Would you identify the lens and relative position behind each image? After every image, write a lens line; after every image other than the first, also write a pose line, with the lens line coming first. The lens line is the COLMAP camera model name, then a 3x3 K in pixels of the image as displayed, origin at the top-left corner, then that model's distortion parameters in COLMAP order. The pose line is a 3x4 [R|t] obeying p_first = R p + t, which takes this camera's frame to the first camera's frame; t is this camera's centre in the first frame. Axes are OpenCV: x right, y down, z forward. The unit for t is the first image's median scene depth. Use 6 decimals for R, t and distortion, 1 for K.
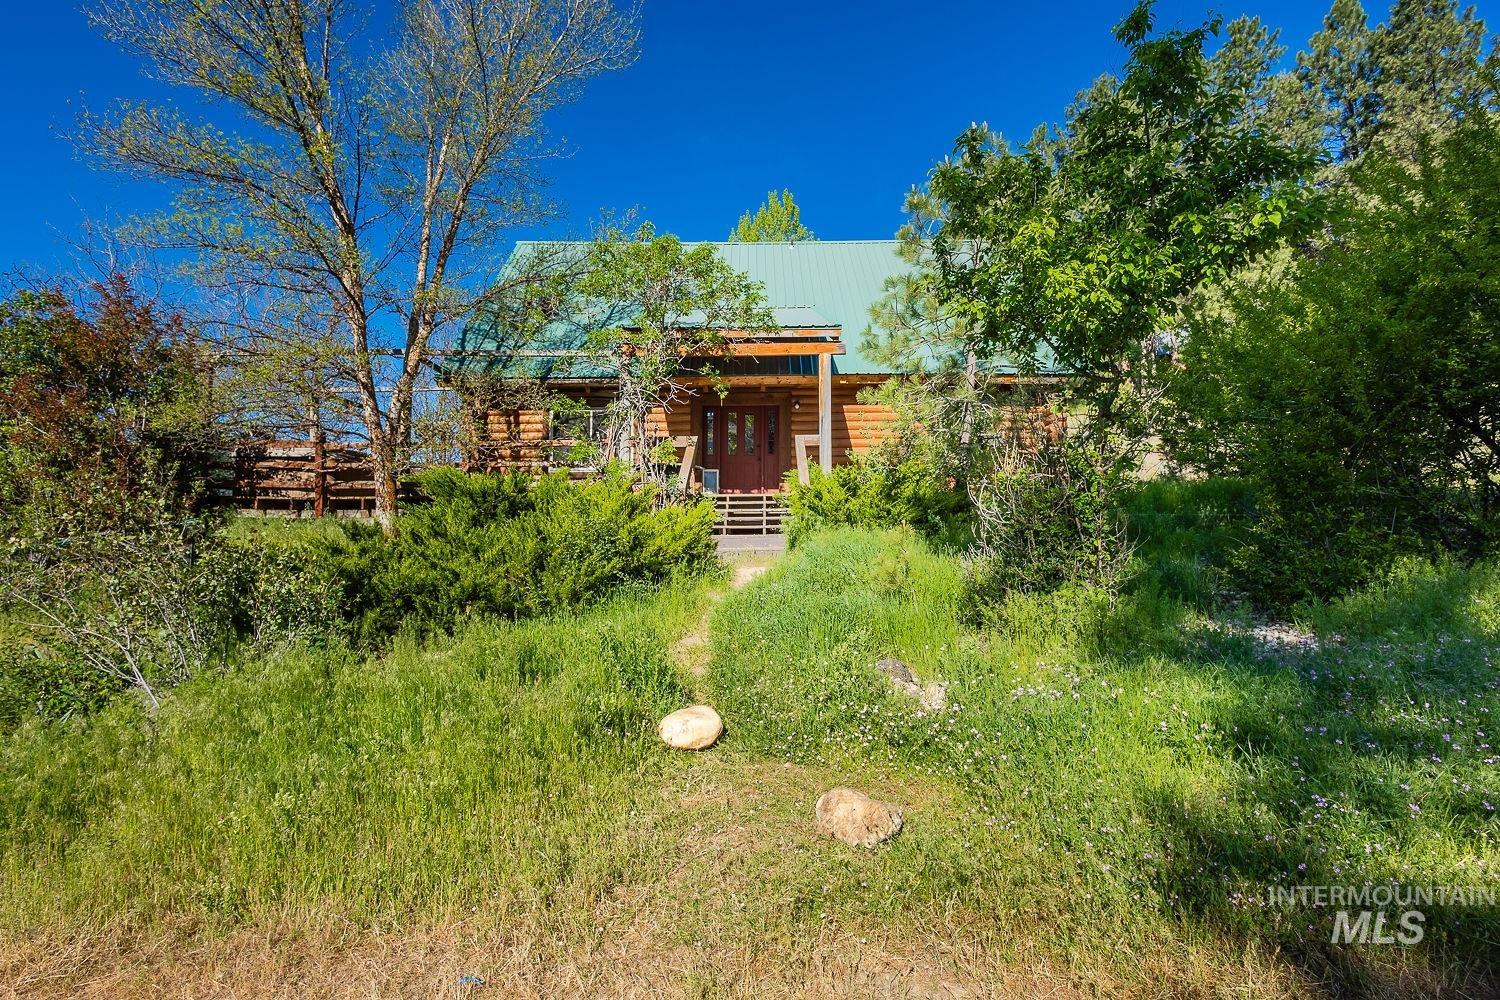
lens RADIAL K [[685.9, 0, 750.0], [0, 685.9, 500.0], [0, 0, 1]] dist [0.001273, 0.000221]
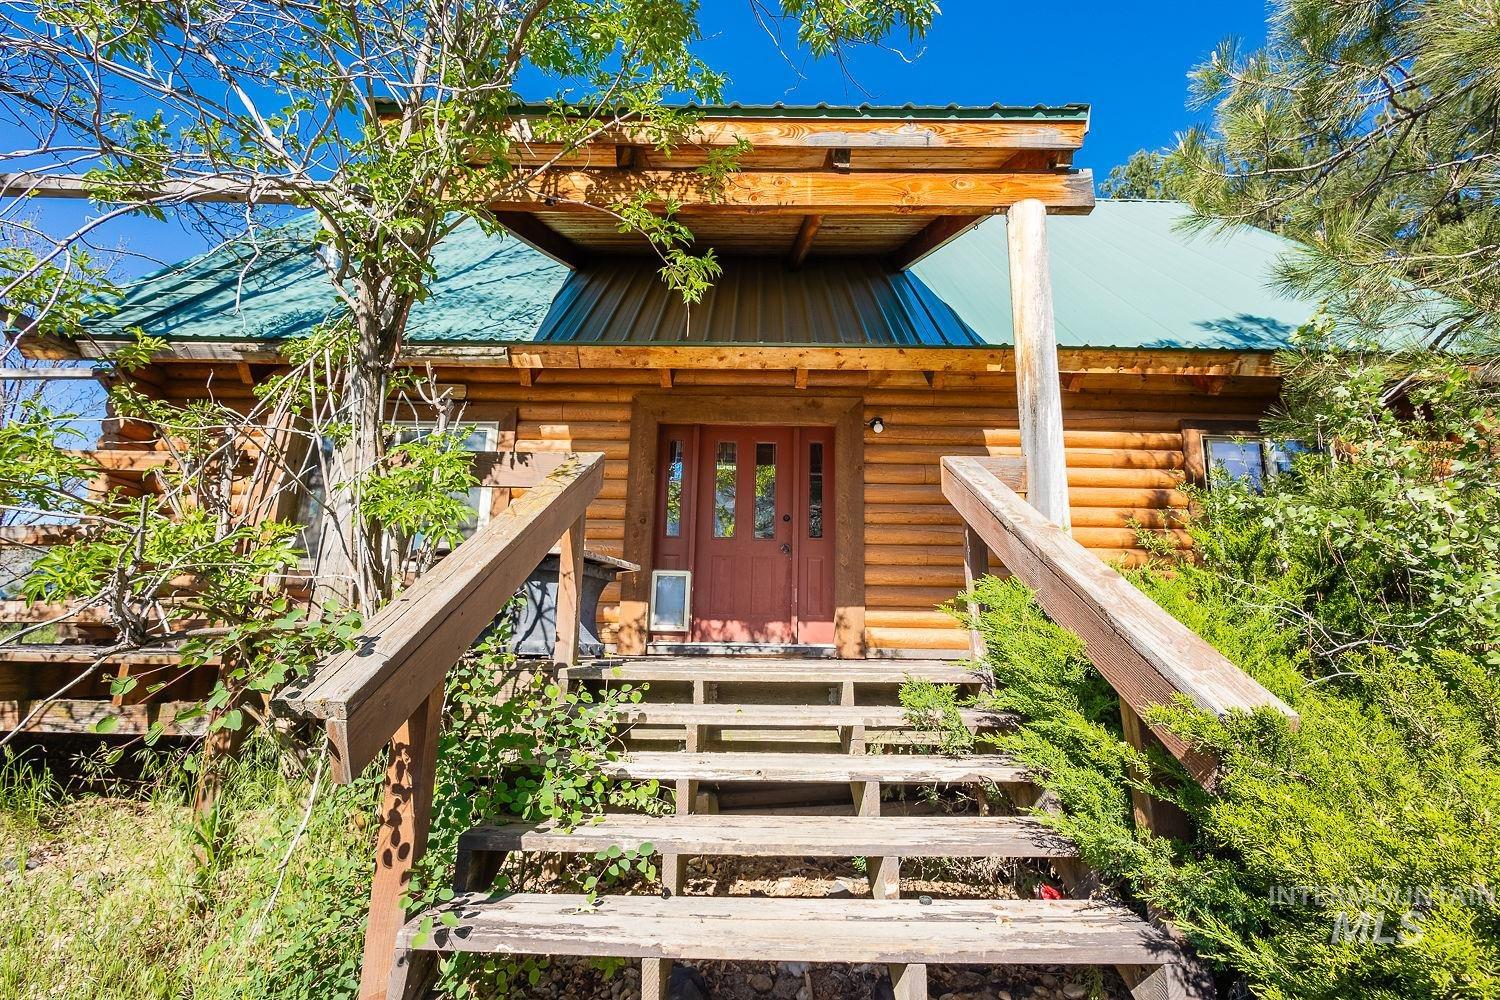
lens RADIAL K [[685.9, 0, 750.0], [0, 685.9, 500.0], [0, 0, 1]] dist [0.001273, 0.000221]
pose [[0.999682, 0.023892, 0.008007, -0.013812], [-0.022417, 0.988361, -0.150468, -0.025776], [-0.011509, 0.150241, 0.988582, 0.583320]]
